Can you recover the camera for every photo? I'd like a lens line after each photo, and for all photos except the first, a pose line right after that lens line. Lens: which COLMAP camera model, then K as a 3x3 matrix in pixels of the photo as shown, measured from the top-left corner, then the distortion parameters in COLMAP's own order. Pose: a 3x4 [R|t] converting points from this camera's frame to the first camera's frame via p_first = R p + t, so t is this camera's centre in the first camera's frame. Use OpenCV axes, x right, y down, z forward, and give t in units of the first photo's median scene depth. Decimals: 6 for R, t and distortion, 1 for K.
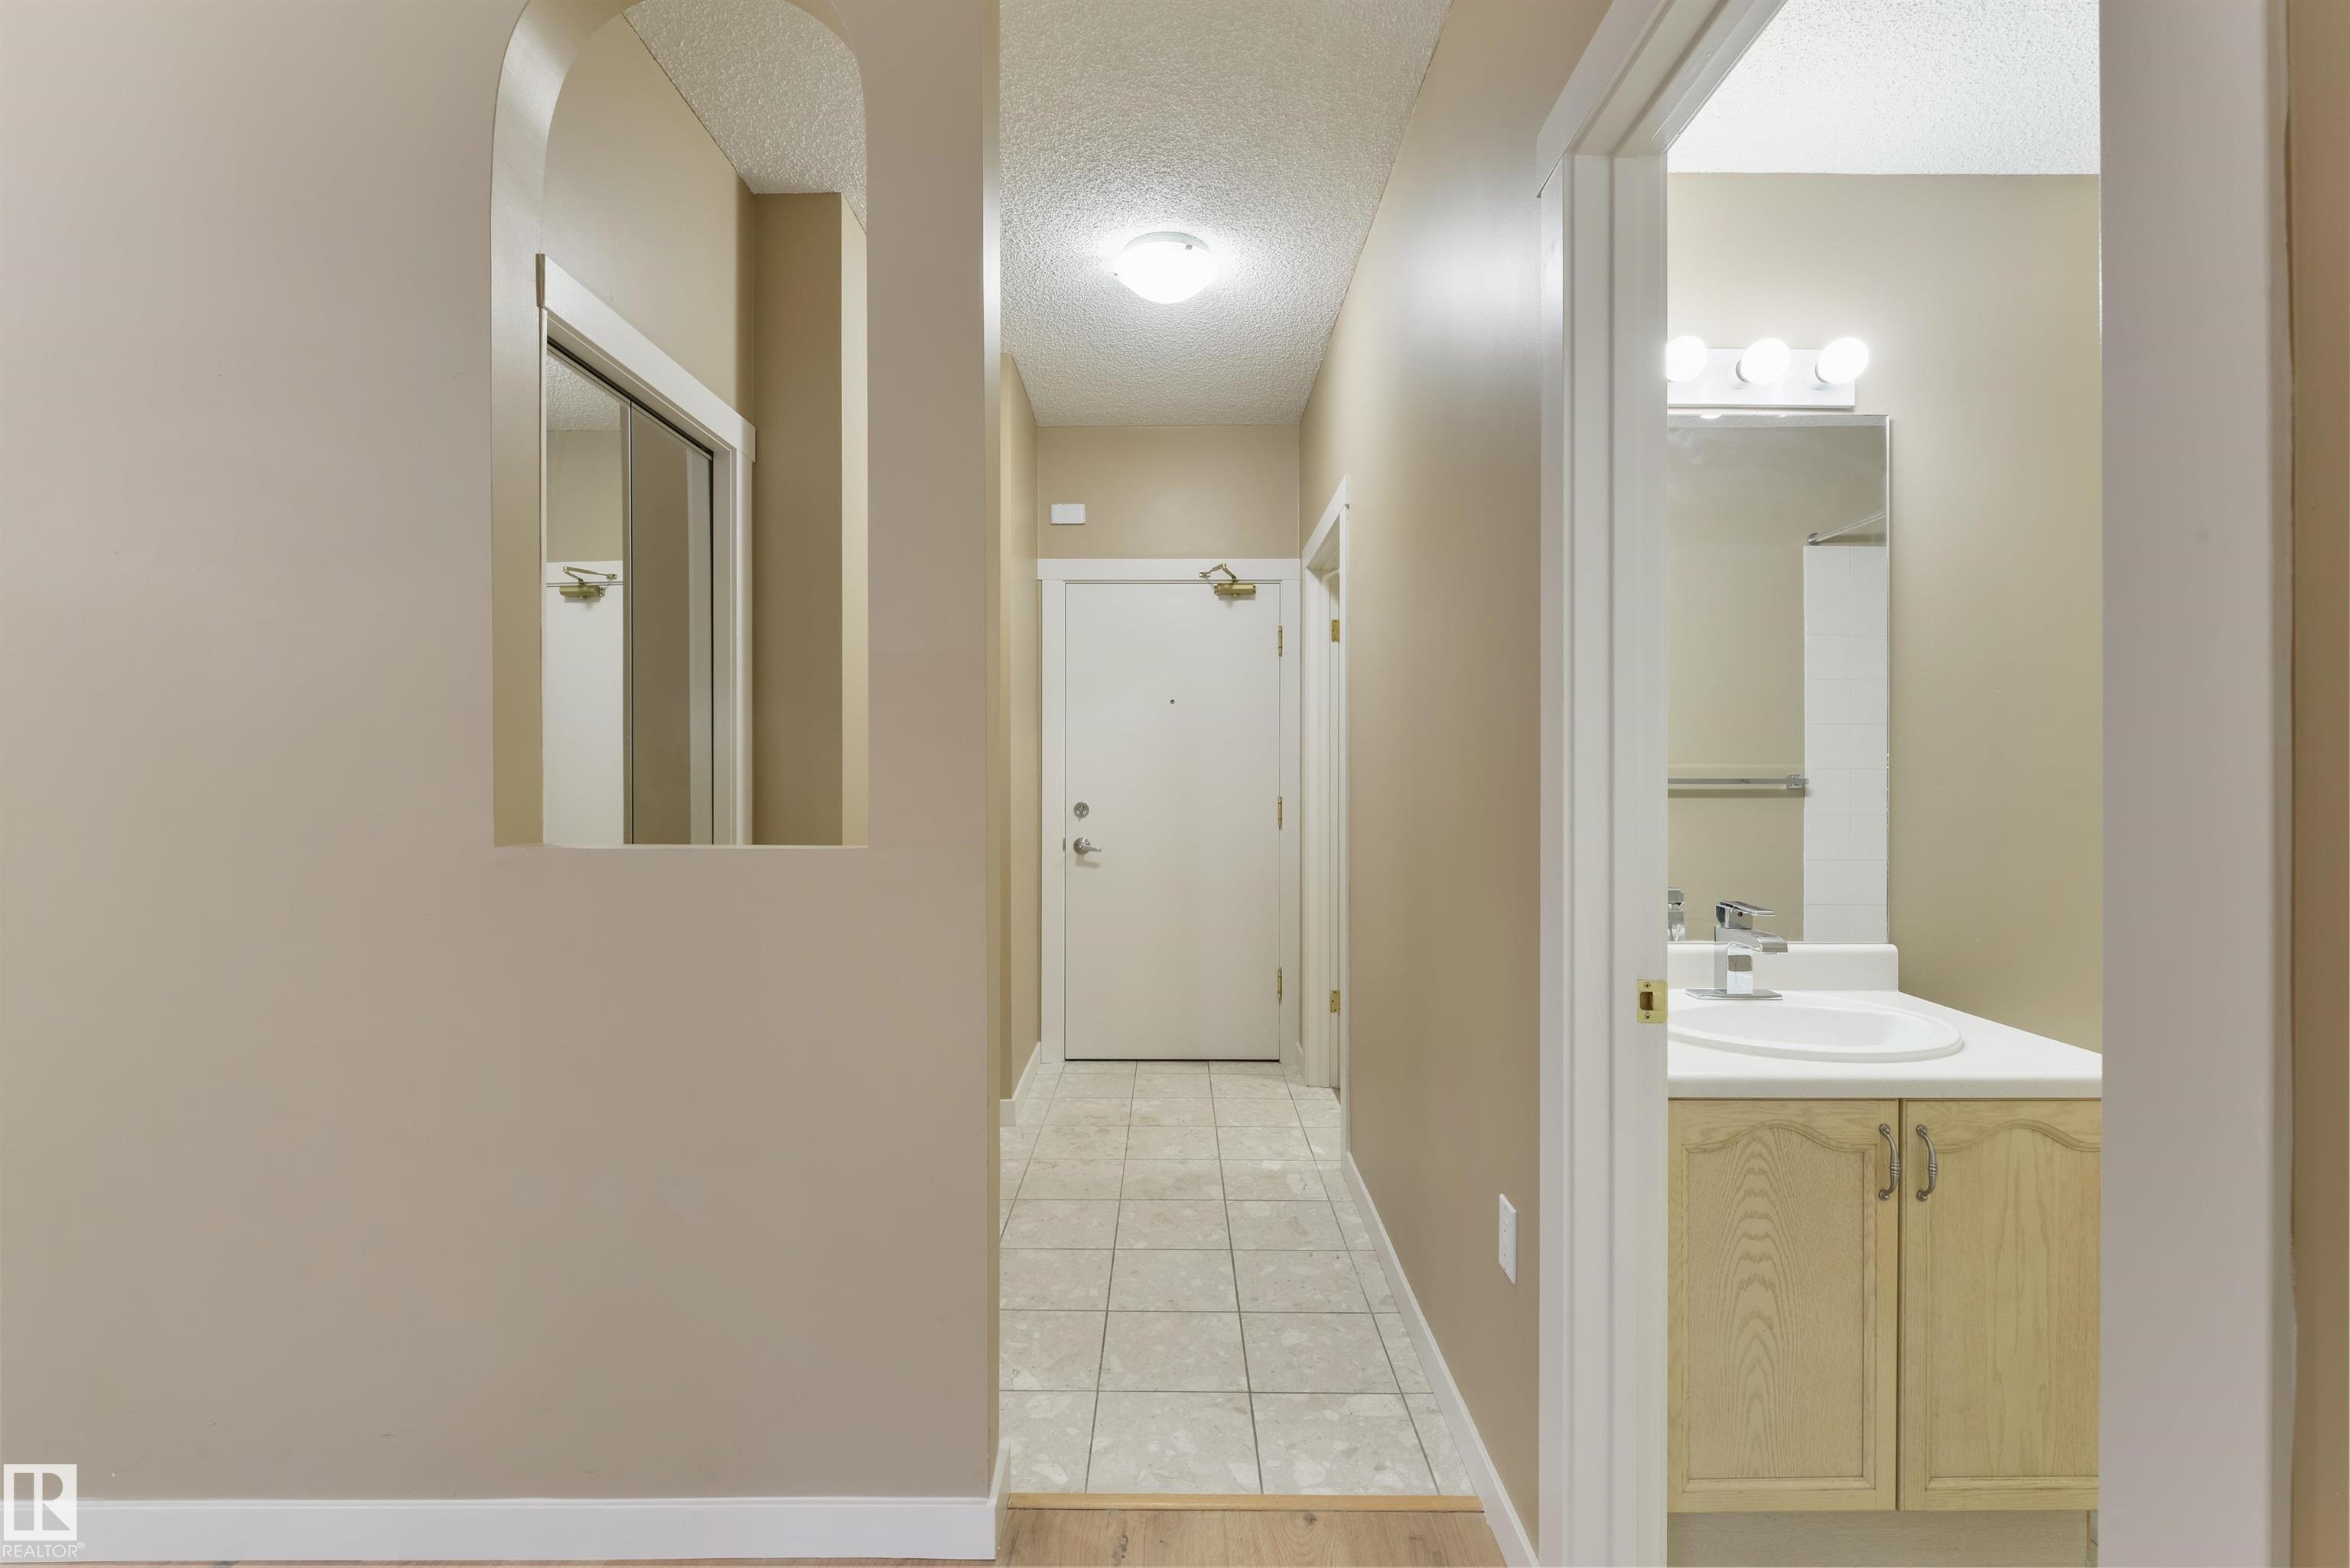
lens RADIAL K [[1016.7, 0, 1168.0], [0, 1016.7, 776.5], [0, 0, 1]] dist [-0.005122, -0.001327]
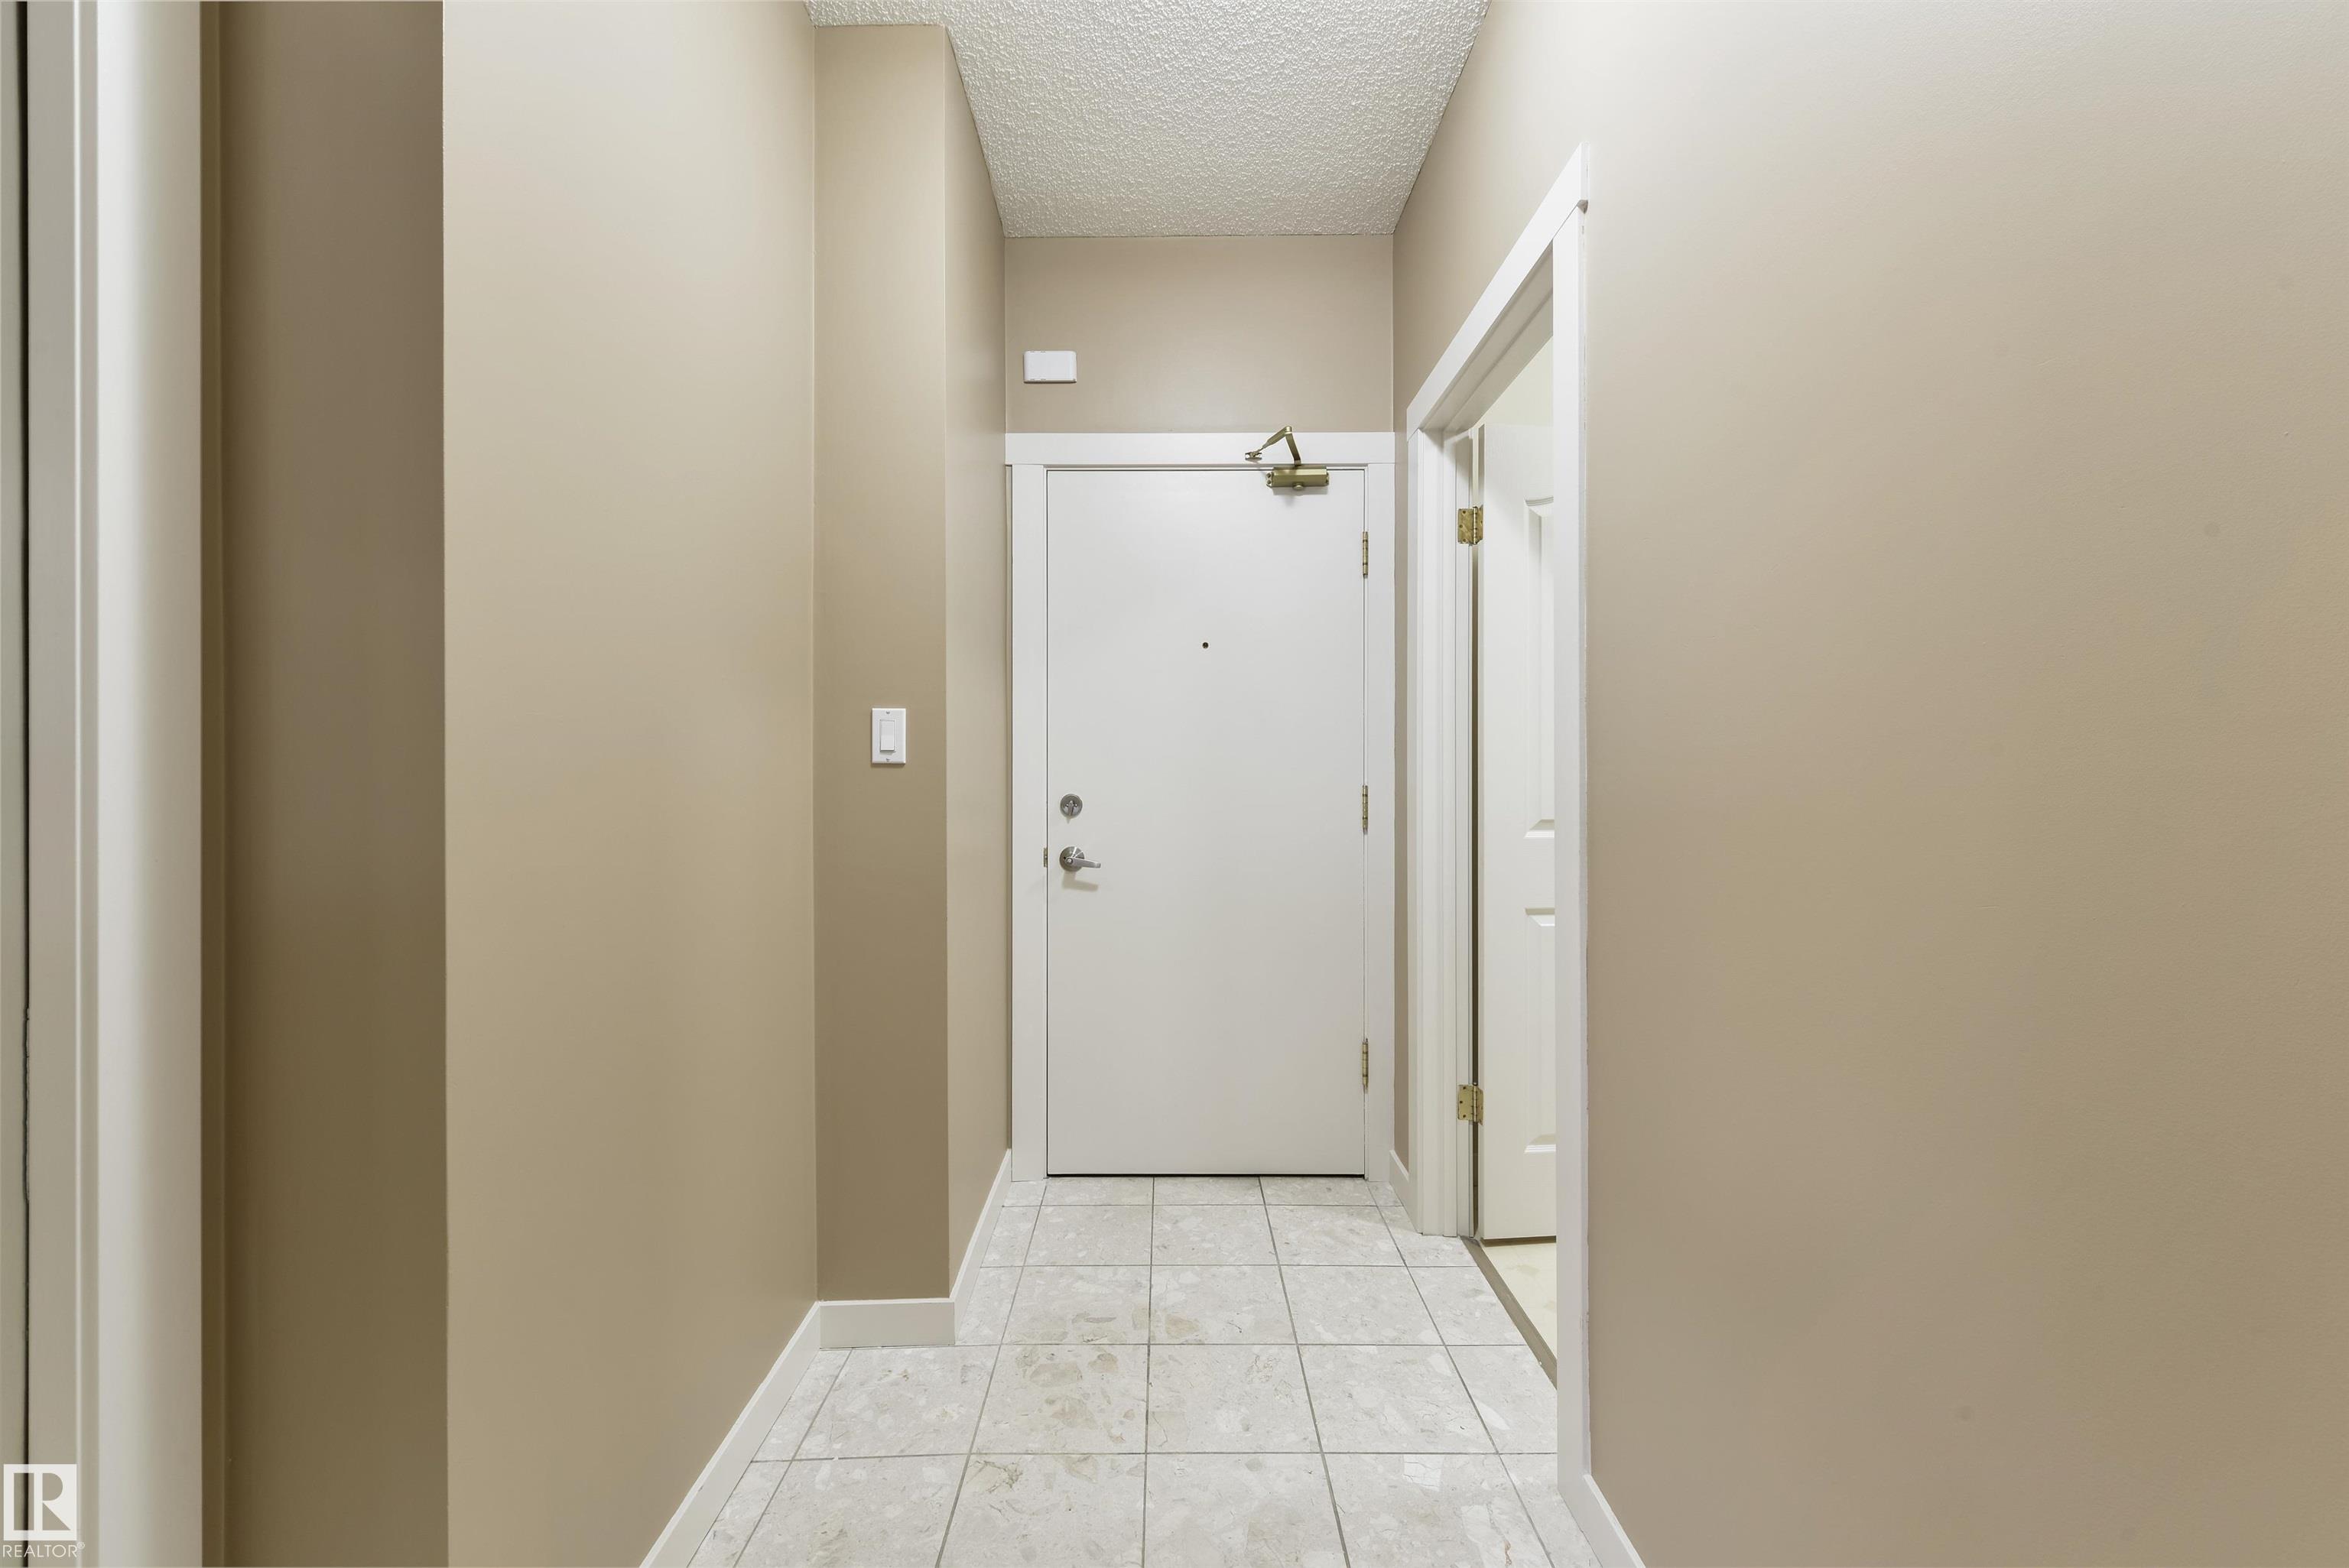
lens RADIAL K [[931.2, 0, 1158.5], [0, 931.2, 772.9], [0, 0, 1]] dist [0.003176, -0.000741]
pose [[0.999993, -0.002319, -0.002963, -0.026631], [0.002301, 0.999979, -0.006034, 0.015811], [0.002977, 0.006027, 0.999977, 0.402883]]
